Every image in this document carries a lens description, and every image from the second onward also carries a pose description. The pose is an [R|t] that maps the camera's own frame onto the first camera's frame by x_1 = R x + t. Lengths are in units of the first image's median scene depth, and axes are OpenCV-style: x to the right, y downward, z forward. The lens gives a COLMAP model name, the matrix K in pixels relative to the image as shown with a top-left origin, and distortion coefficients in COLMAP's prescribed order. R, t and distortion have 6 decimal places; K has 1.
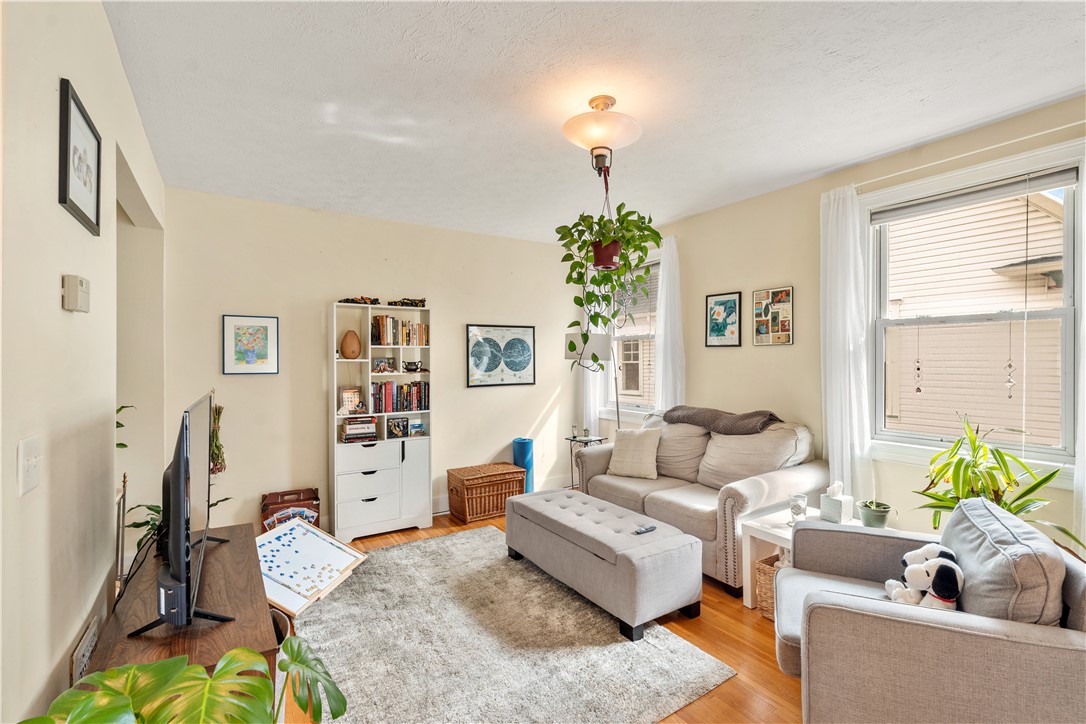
lens RADIAL K [[484.4, 0, 545.3], [0, 484.4, 358.2], [0, 0, 1]] dist [0.004712, 0.000660]
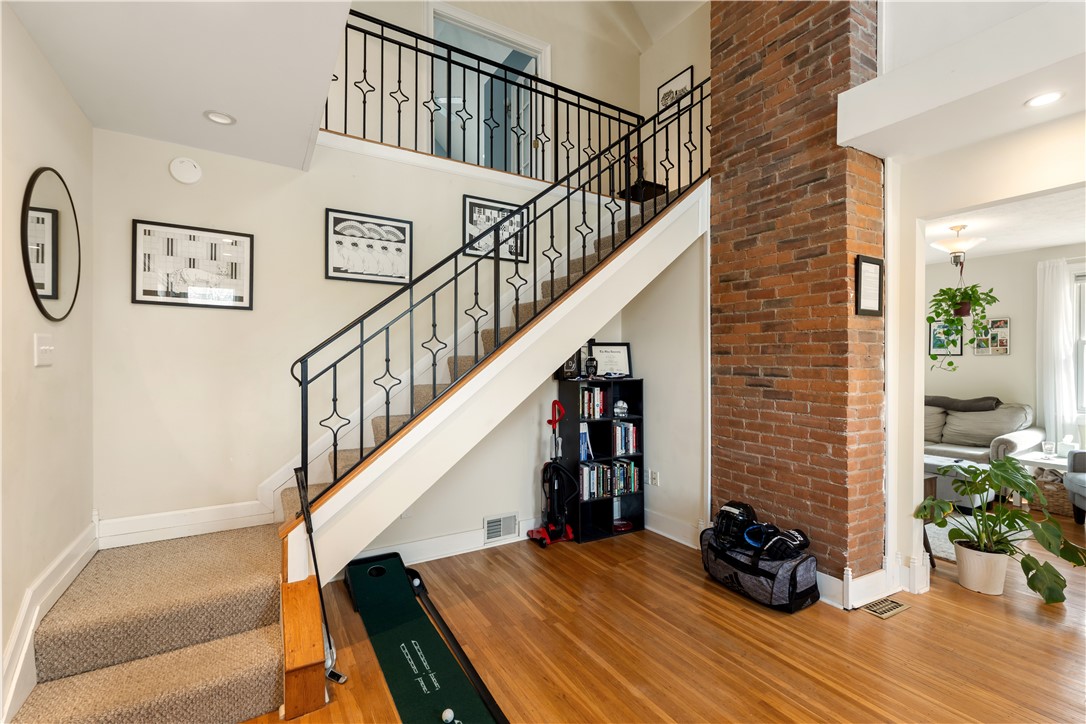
lens RADIAL K [[484.4, 0, 544.1], [0, 484.4, 358.8], [0, 0, 1]] dist [0.004712, 0.000660]
pose [[0.999319, 0.006830, -0.036263, -0.942513], [-0.006892, 0.999975, -0.001575, -0.002661], [0.036251, 0.001824, 0.999341, -0.630422]]
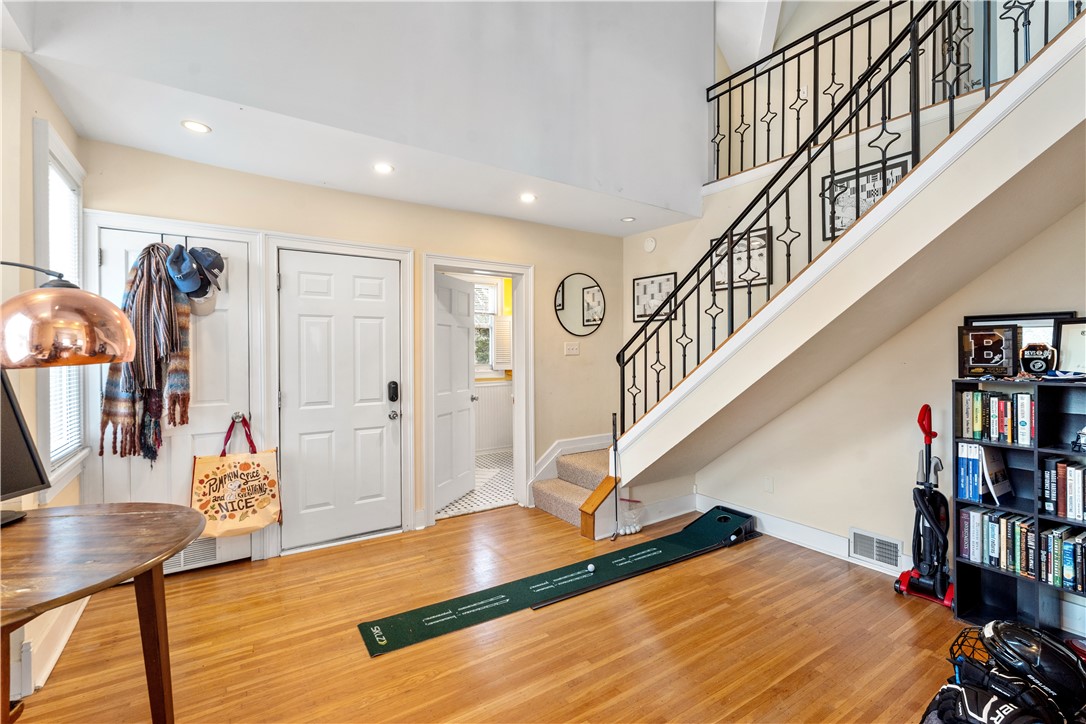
lens RADIAL K [[484.4, 0, 545.0], [0, 484.4, 358.5], [0, 0, 1]] dist [0.004712, 0.000660]
pose [[0.001795, 0.015080, -0.999885, 1.511190], [0.007601, 0.999857, 0.015093, -0.005574], [0.999970, -0.007627, 0.001680, 0.837265]]
